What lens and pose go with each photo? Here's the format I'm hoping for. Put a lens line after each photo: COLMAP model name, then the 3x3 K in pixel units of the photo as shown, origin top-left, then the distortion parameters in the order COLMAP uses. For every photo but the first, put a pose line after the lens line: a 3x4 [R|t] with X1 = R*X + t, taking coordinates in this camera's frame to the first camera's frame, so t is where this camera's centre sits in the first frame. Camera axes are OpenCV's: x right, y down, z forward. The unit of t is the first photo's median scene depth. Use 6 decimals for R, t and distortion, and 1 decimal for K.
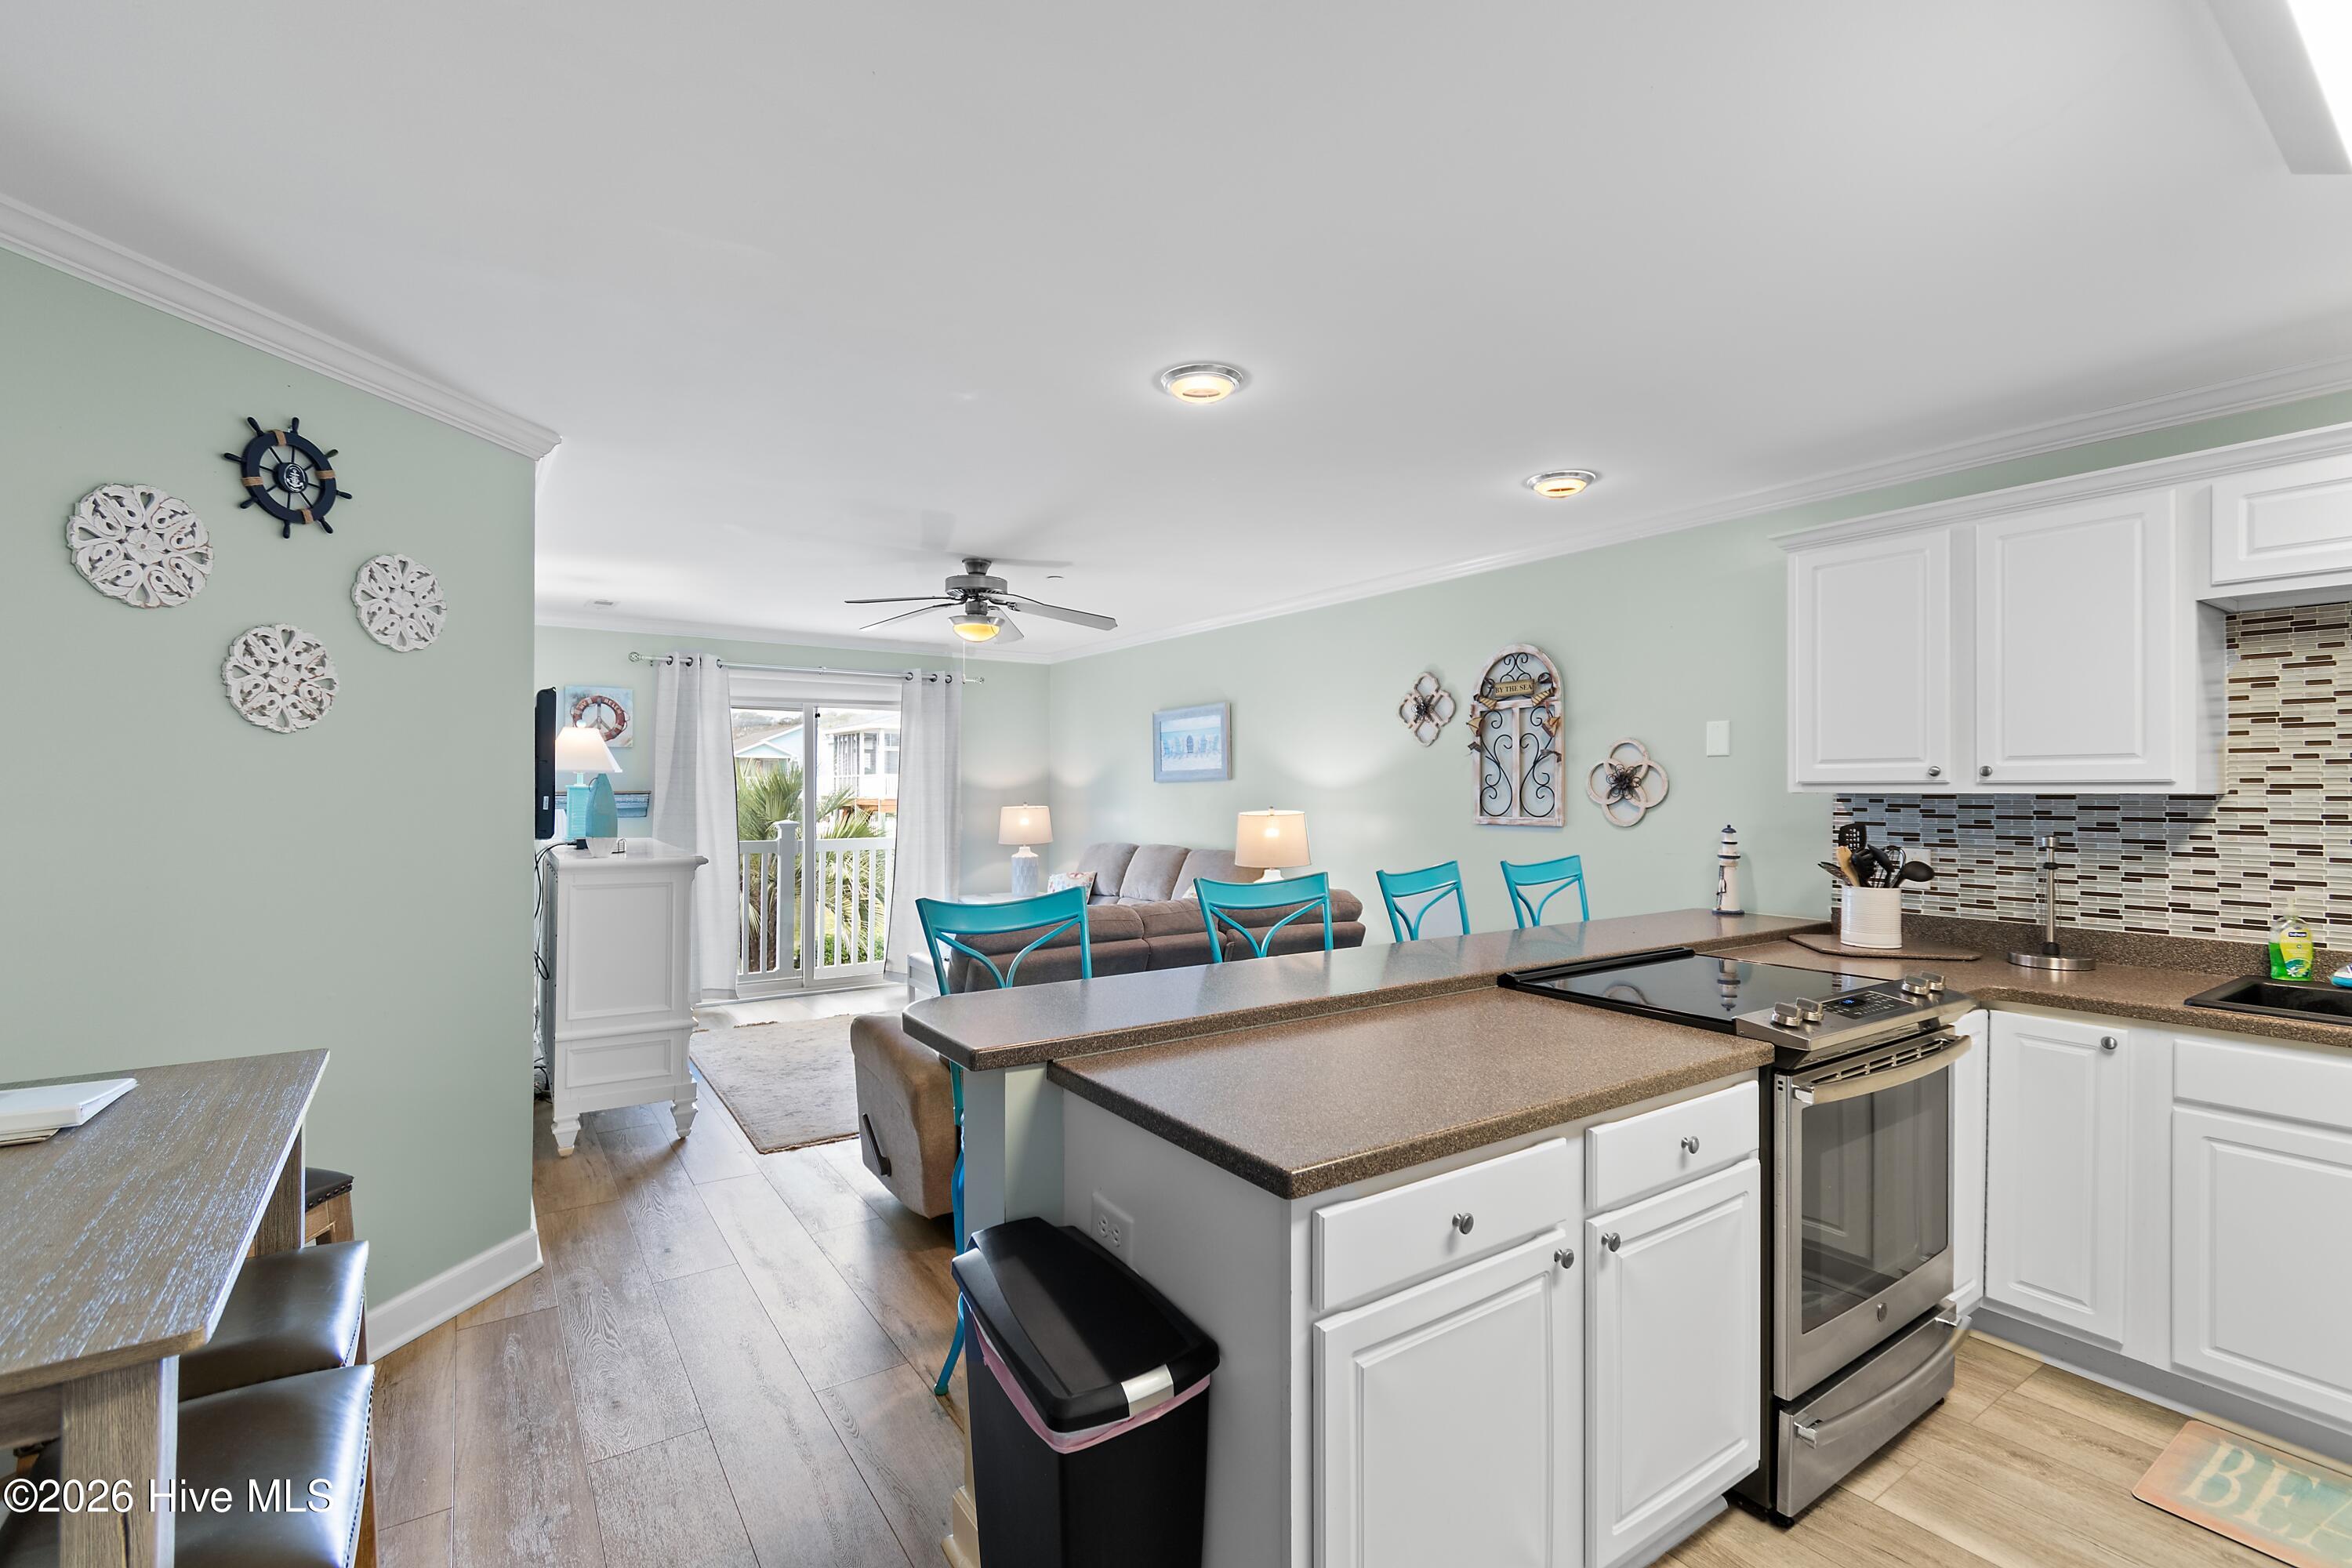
lens RADIAL K [[1031.4, 0, 1170.4], [0, 1031.4, 787.8], [0, 0, 1]] dist [0.003403, -0.003789]
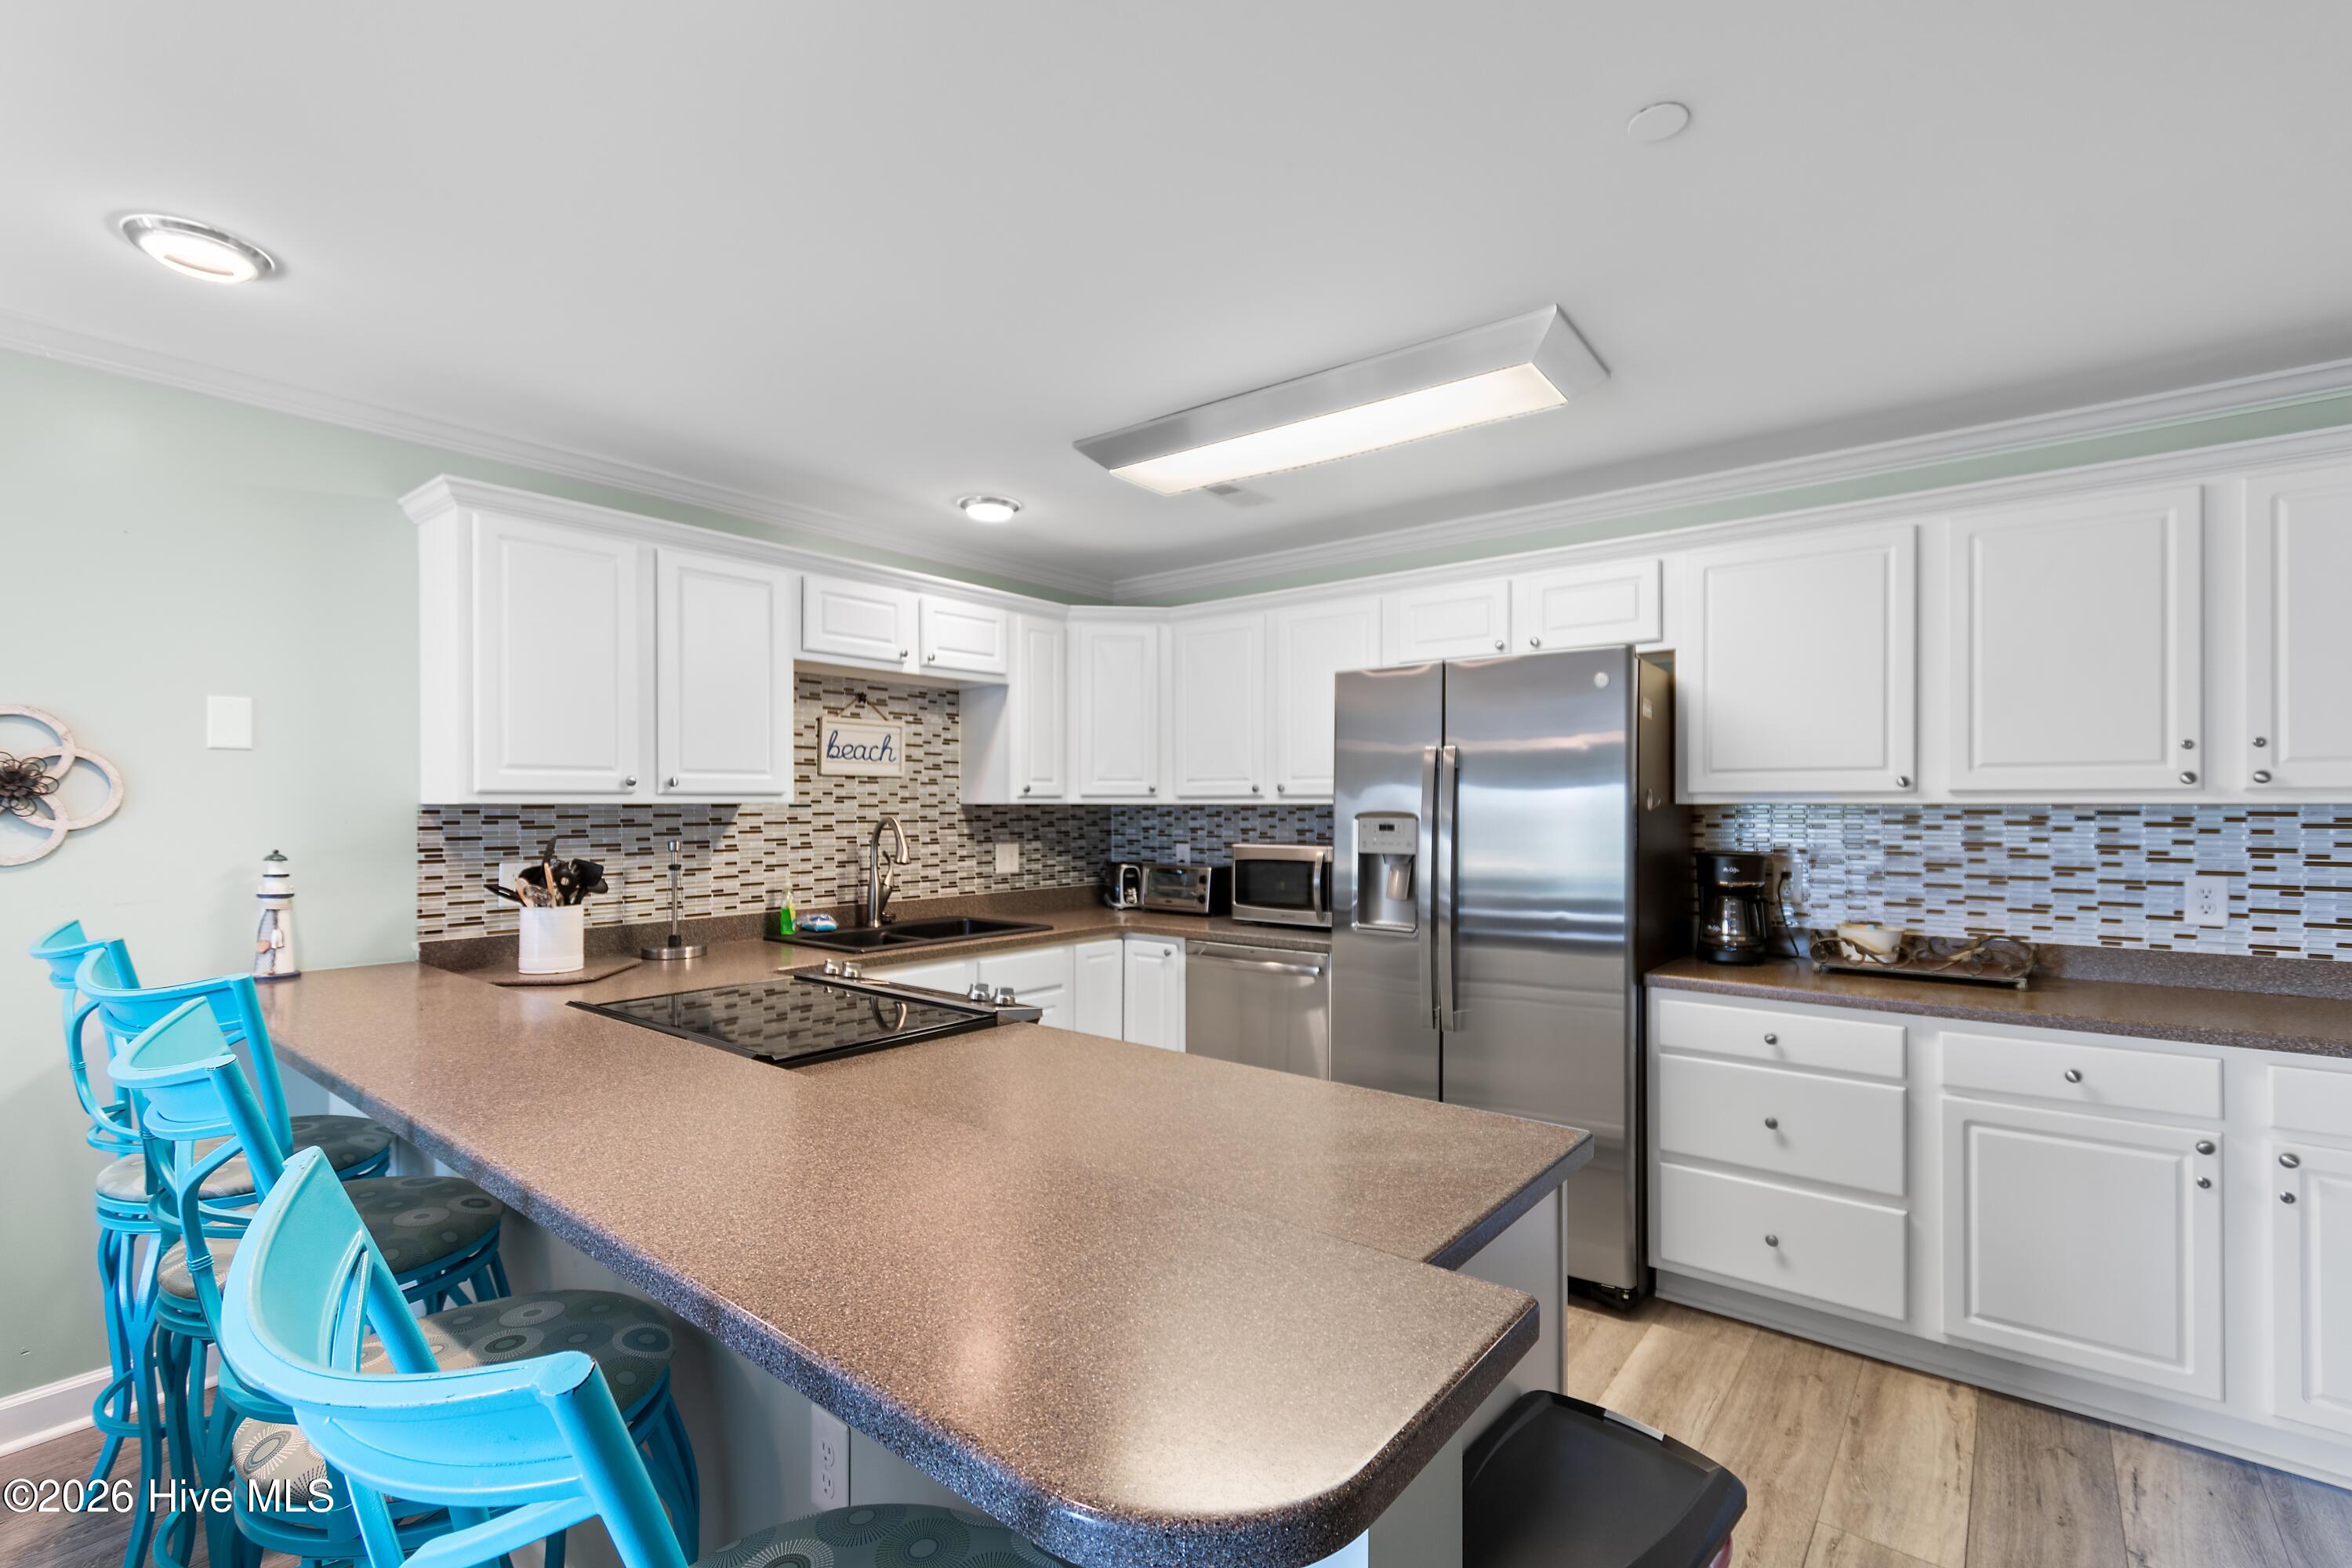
lens RADIAL K [[1040.8, 0, 1168.5], [0, 1040.8, 807.1], [0, 0, 1]] dist [0.000342, -0.000171]
pose [[-0.286403, -0.005184, 0.958095, -0.352977], [-0.001995, 0.999986, 0.004814, 0.003084], [-0.958107, -0.000533, -0.286410, 0.729507]]
